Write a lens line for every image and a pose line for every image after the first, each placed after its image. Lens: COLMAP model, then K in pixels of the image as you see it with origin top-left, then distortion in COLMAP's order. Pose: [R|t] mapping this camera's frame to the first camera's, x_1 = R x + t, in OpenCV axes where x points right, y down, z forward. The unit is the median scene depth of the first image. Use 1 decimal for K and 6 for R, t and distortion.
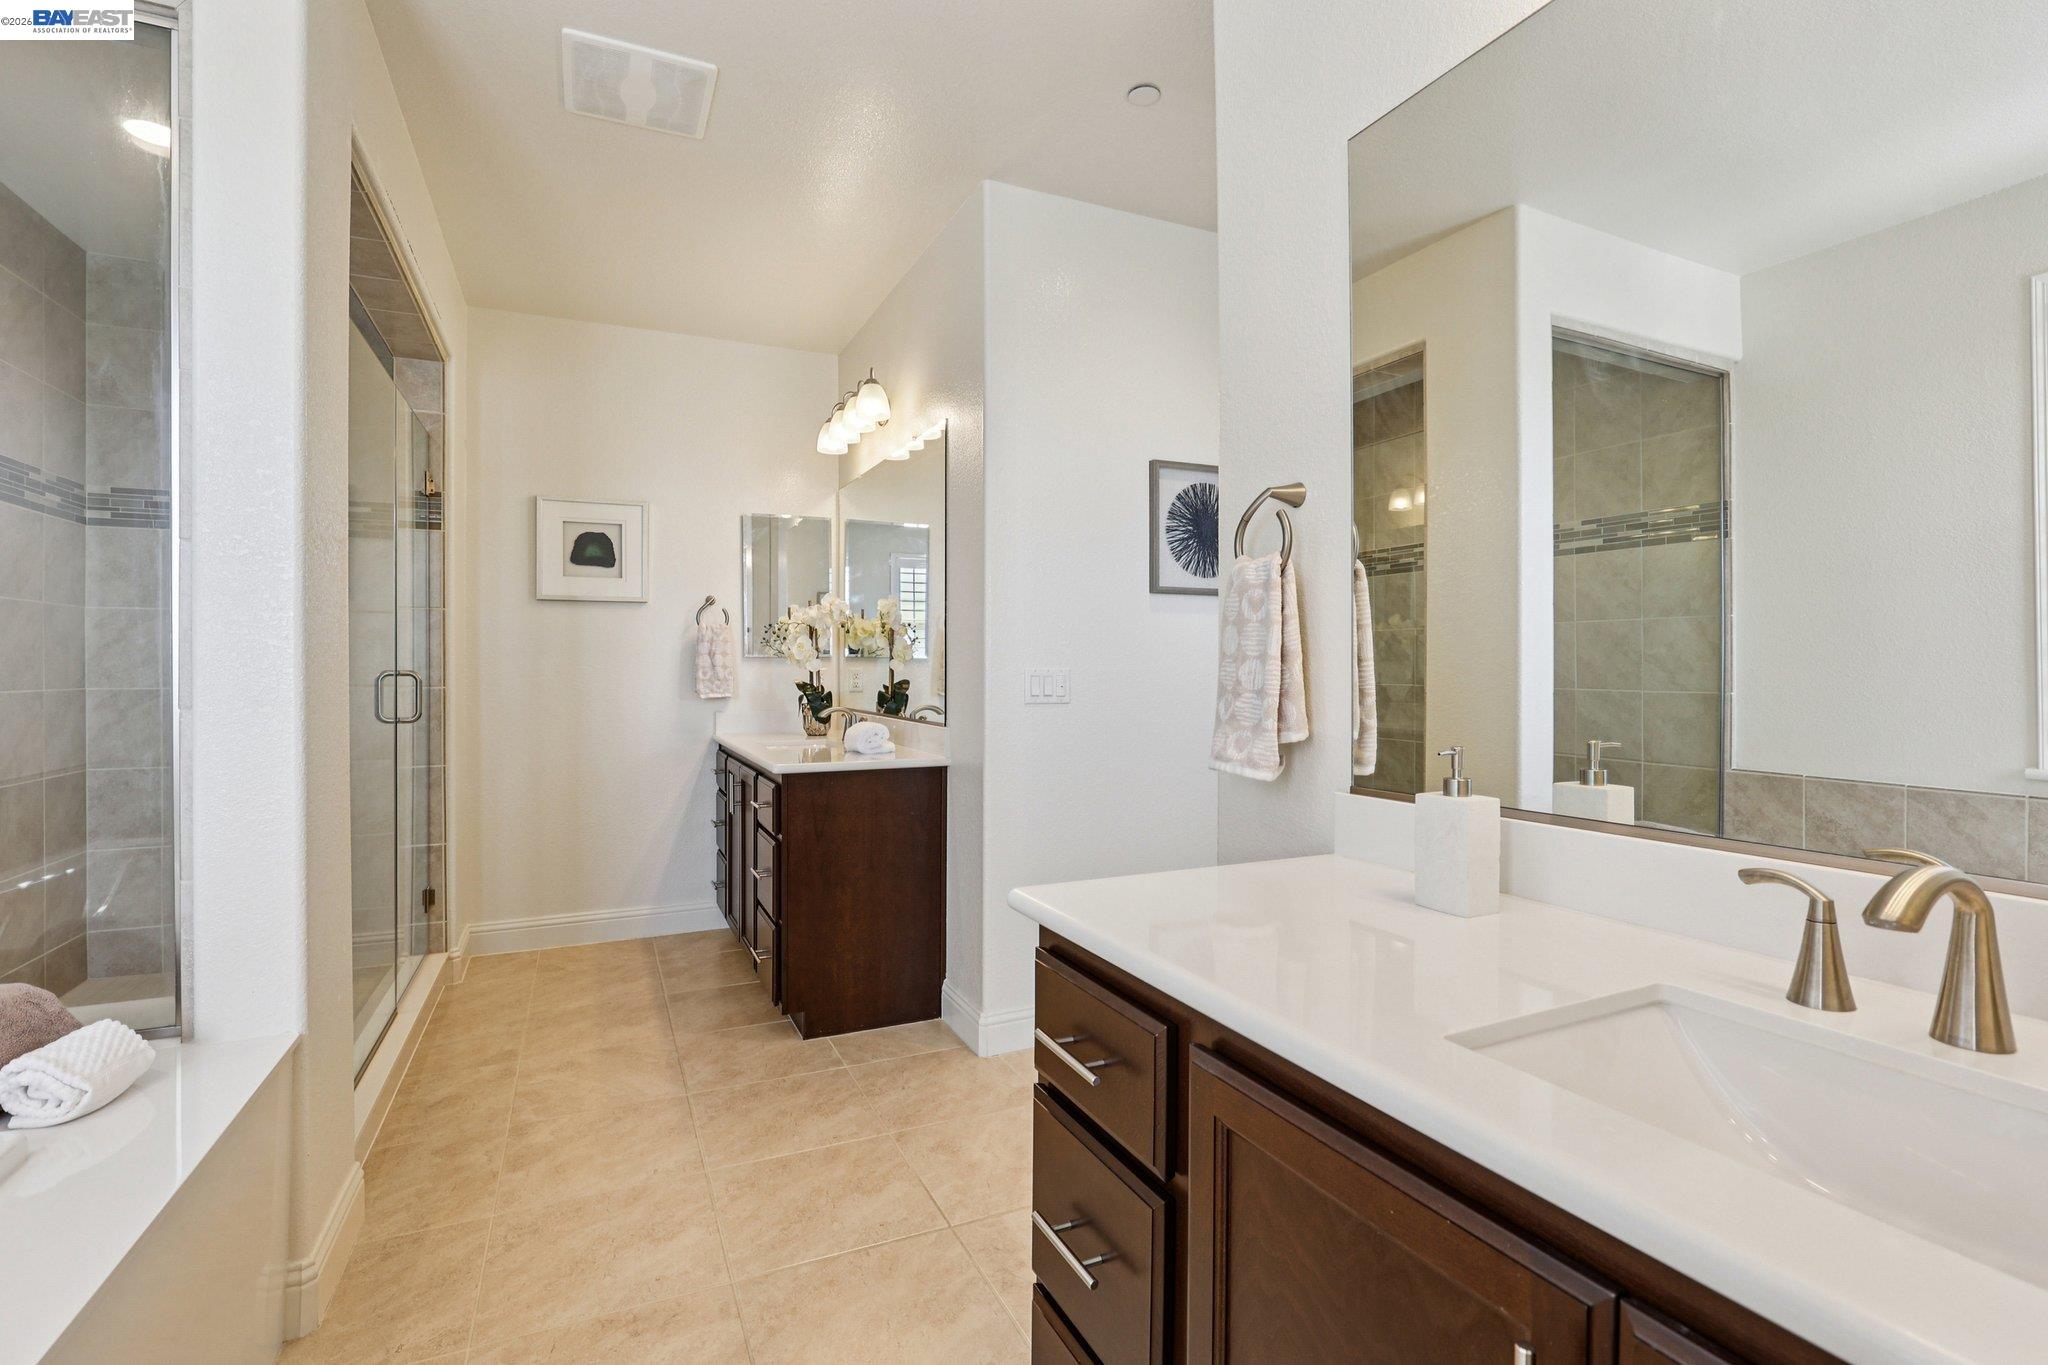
lens RADIAL K [[944.1, 0, 1021.1], [0, 944.1, 678.0], [0, 0, 1]] dist [-0.035390, 0.006068]
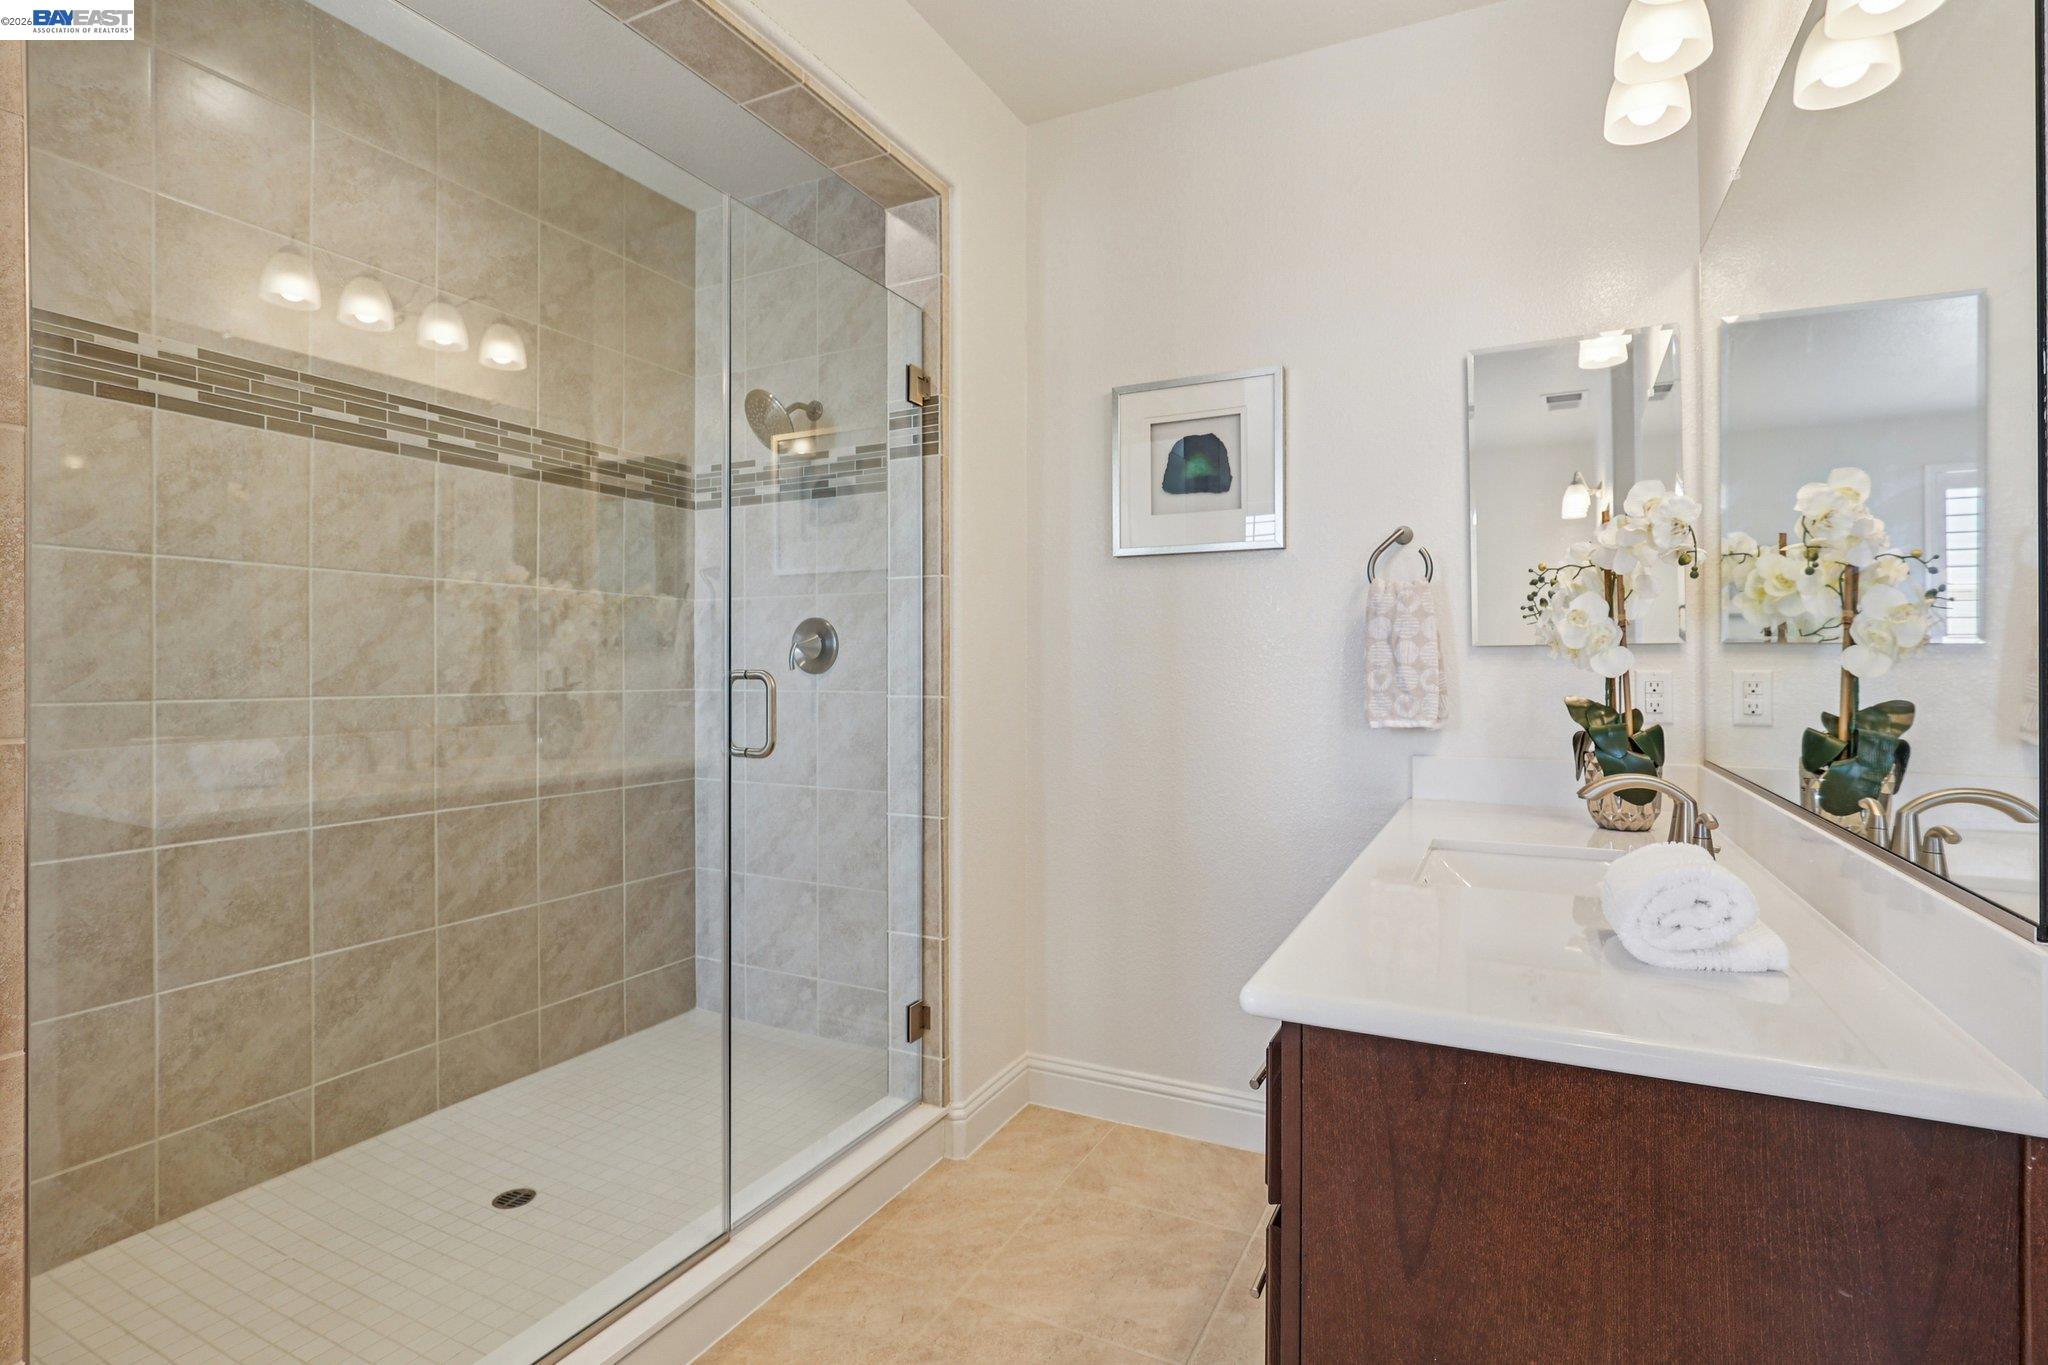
lens RADIAL K [[992.4, 0, 1021.0], [0, 992.4, 658.5], [0, 0, 1]] dist [-0.020699, -0.000262]
pose [[0.617592, -0.006222, -0.786474, -0.036751], [-0.010593, 0.999812, -0.016228, -0.005137], [0.786427, 0.018353, 0.617410, 0.519409]]
